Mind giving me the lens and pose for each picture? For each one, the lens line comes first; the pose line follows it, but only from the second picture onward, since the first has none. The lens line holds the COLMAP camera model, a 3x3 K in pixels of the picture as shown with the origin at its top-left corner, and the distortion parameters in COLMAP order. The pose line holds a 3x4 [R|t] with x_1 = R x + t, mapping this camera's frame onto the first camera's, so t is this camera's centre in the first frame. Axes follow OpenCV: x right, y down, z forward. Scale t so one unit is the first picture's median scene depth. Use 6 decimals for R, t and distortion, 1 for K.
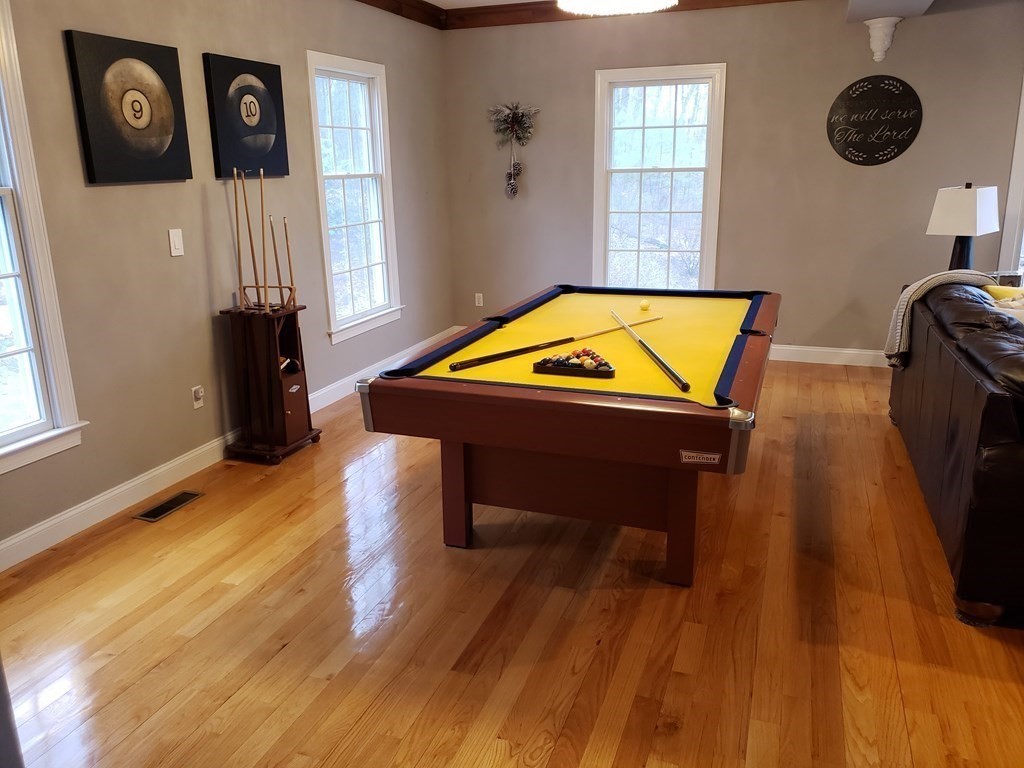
lens RADIAL K [[797.8, 0, 505.8], [0, 797.8, 381.7], [0, 0, 1]] dist [0.049817, 0.000566]
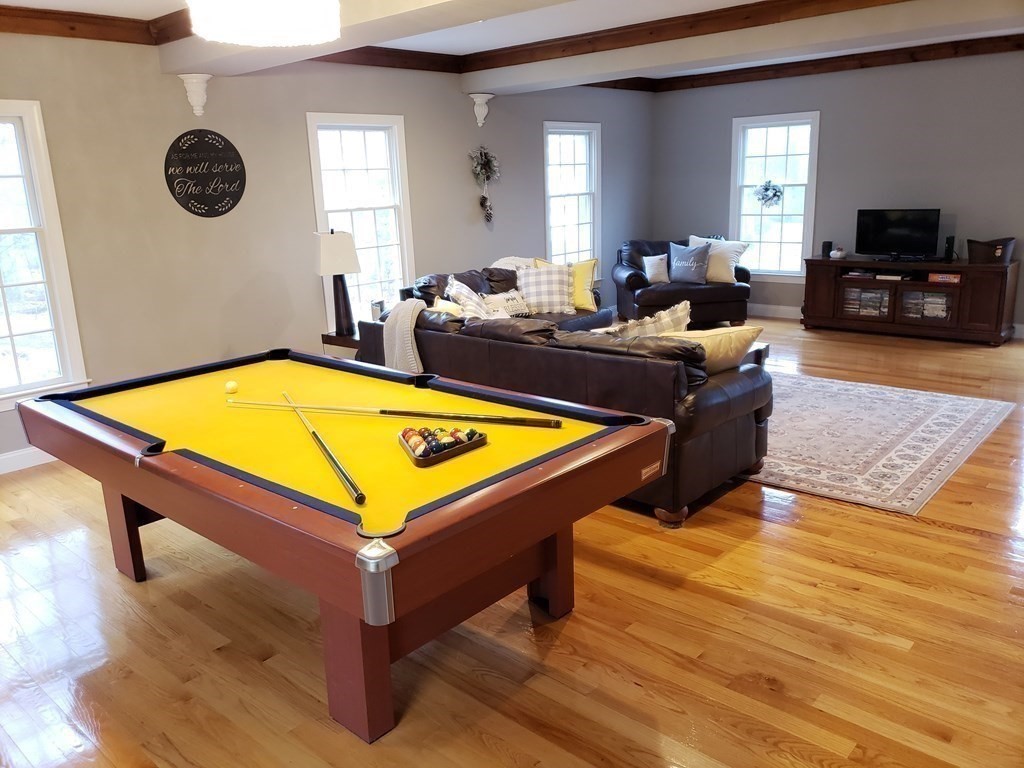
lens RADIAL K [[801.7, 0, 512.0], [0, 801.7, 384.0], [0, 0, 1]] dist [0.088612, -0.164983]
pose [[0.373885, -0.229751, 0.898568, -0.463022], [0.280823, 0.951398, 0.126412, -0.123173], [-0.883939, 0.205075, 0.420233, 0.387166]]
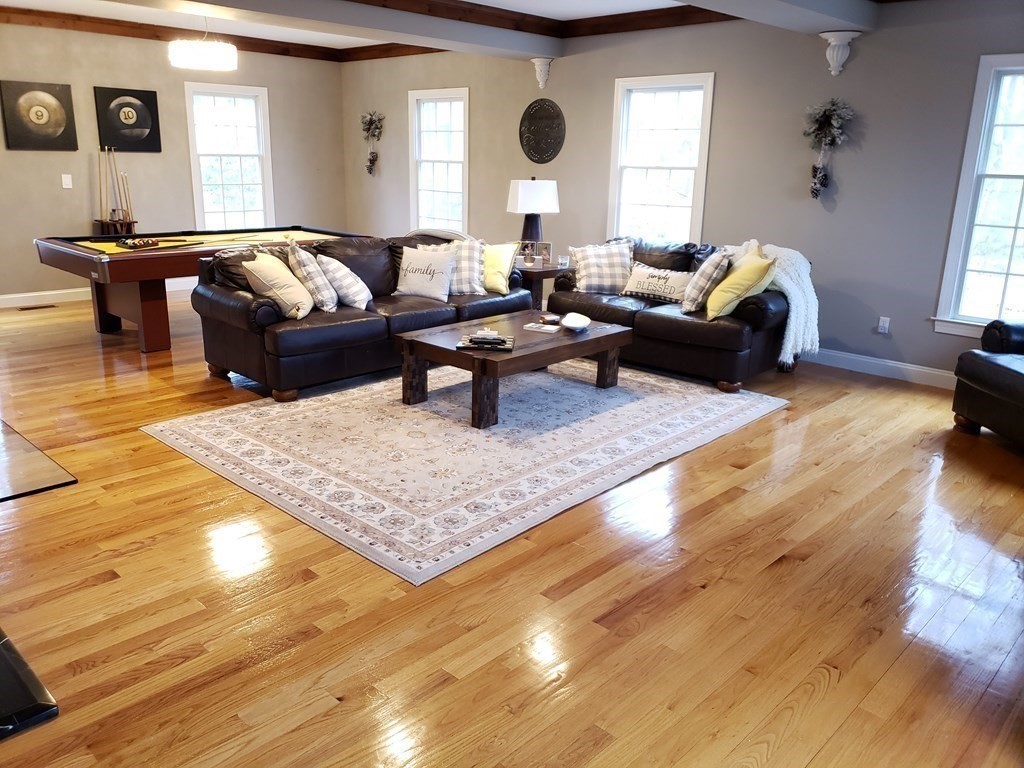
lens RADIAL K [[805.4, 0, 494.4], [0, 805.4, 367.2], [0, 0, 1]] dist [0.052928, 0.000589]
pose [[0.908282, 0.138161, -0.394887, 1.284080], [-0.141927, 0.989679, 0.019817, 0.083161], [0.393549, 0.038046, 0.918516, -0.387303]]
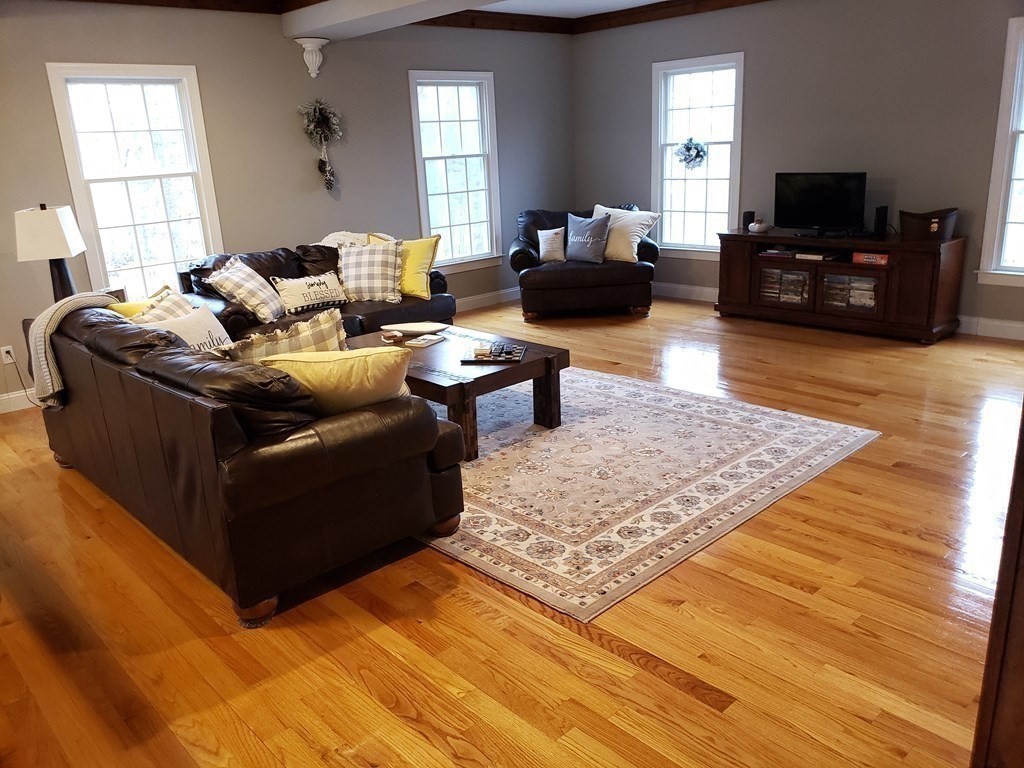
lens RADIAL K [[801.7, 0, 512.0], [0, 801.7, 384.0], [0, 0, 1]] dist [0.088612, -0.164983]
pose [[0.462030, -0.266128, 0.845993, -0.040742], [0.279760, 0.948946, 0.145726, -0.032729], [-0.841583, 0.169345, 0.512894, 0.096718]]
